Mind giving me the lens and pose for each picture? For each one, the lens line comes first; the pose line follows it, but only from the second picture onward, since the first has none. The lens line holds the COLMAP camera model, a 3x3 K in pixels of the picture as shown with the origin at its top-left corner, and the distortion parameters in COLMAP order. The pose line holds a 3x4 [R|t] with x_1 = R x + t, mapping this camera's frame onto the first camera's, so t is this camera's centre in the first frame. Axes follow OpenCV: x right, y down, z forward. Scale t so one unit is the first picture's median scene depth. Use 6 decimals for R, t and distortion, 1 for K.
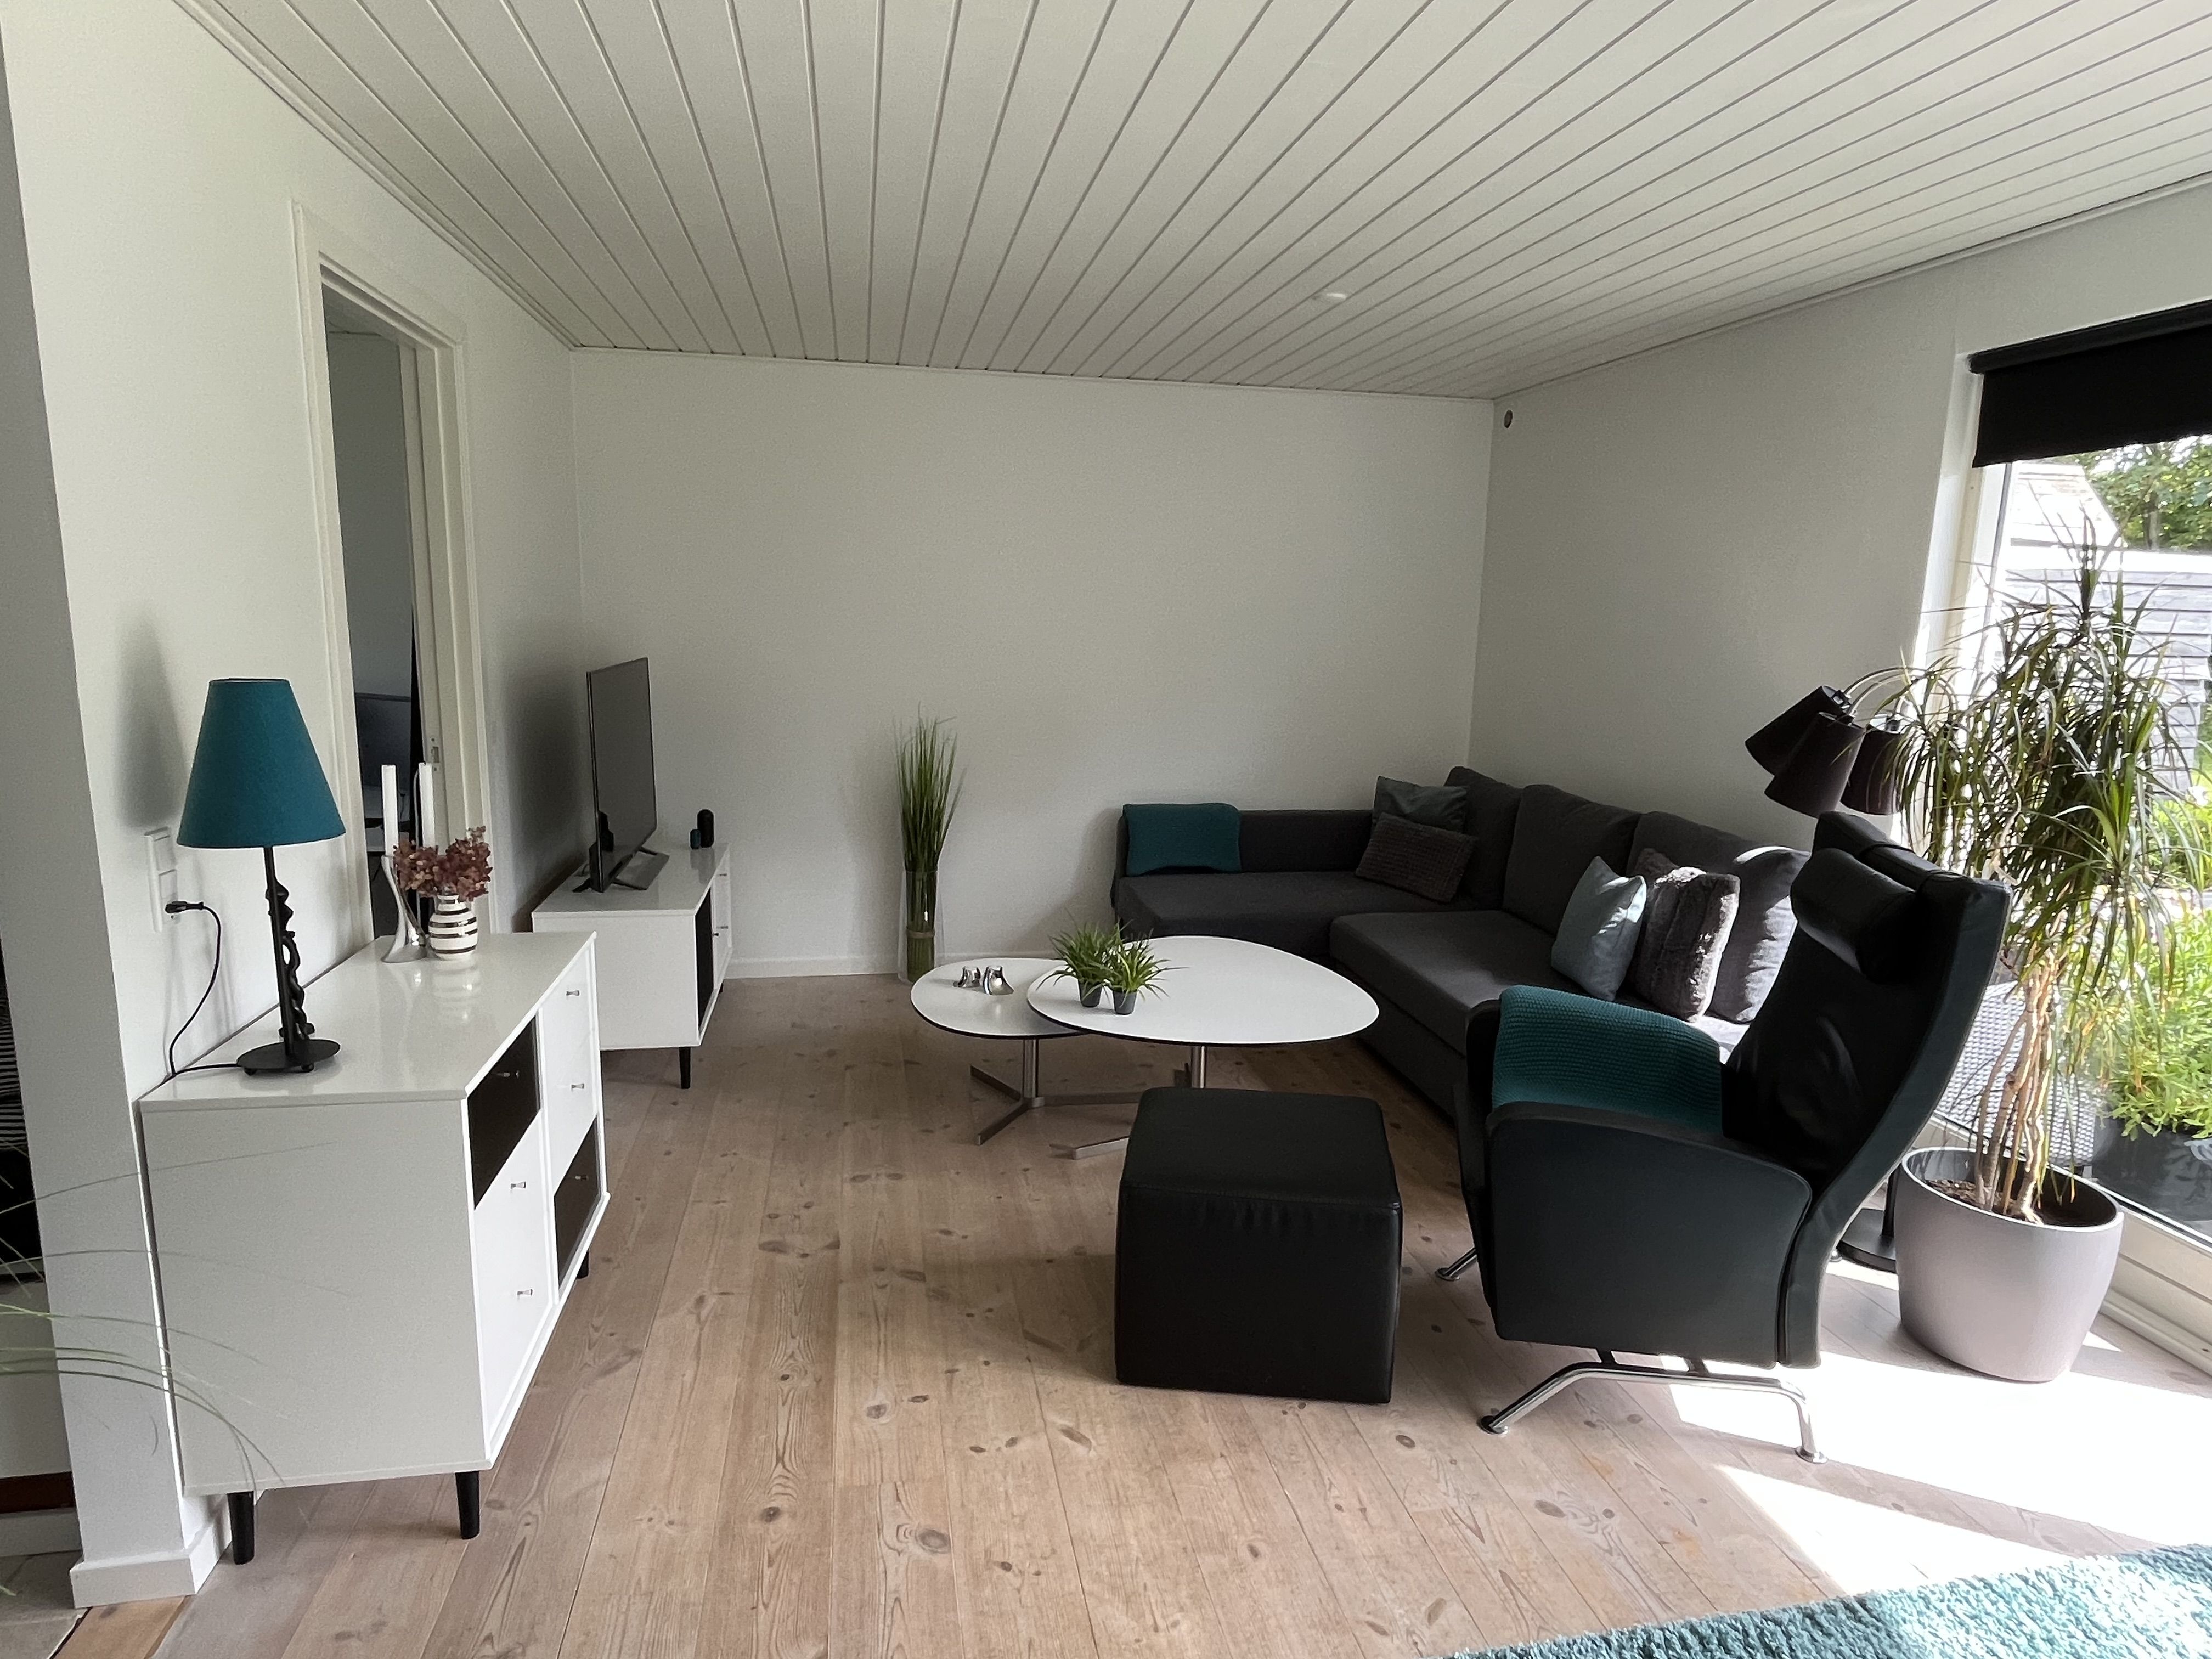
lens RADIAL K [[1236.0, 0, 1108.3], [0, 1236.0, 826.9], [0, 0, 1]] dist [-0.000527, 0.000005]
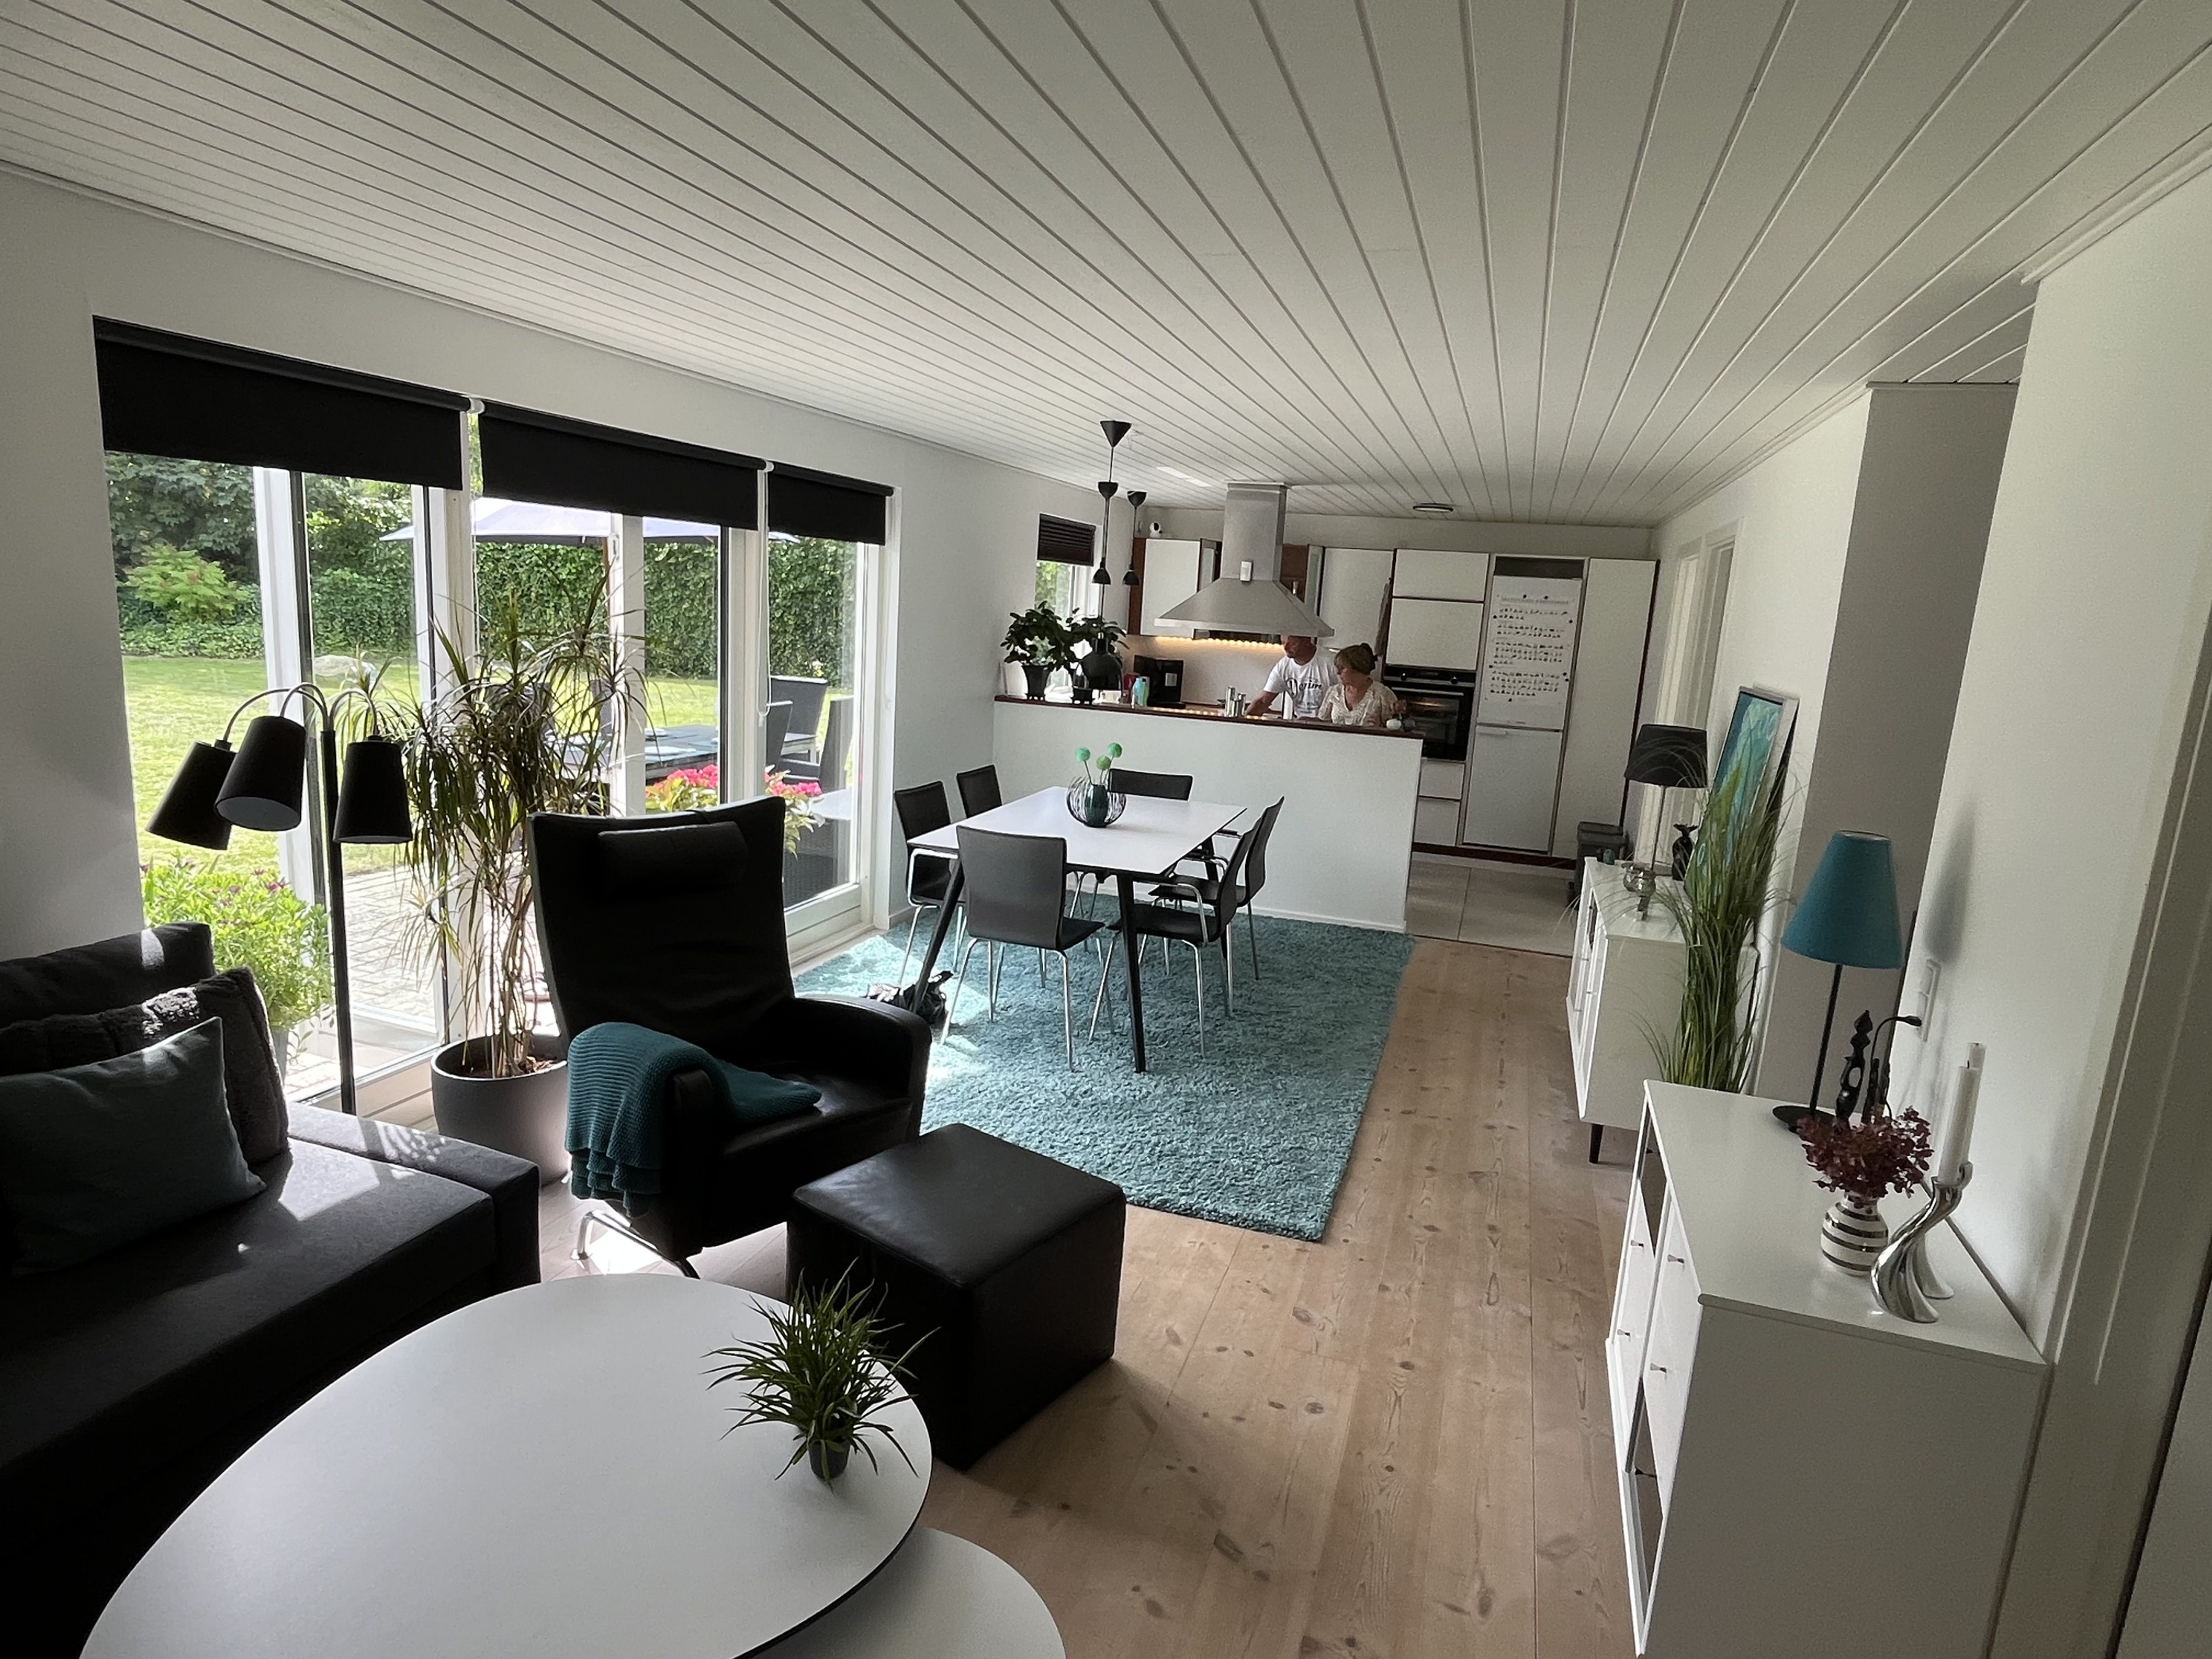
lens RADIAL K [[1236.0, 0, 1108.7], [0, 1236.0, 831.0], [0, 0, 1]] dist [-0.000527, 0.000005]
pose [[-0.865350, -0.173539, 0.470164, -0.445726], [-0.002276, 0.939486, 0.342579, -0.411750], [-0.501163, 0.295381, -0.813379, 1.778805]]
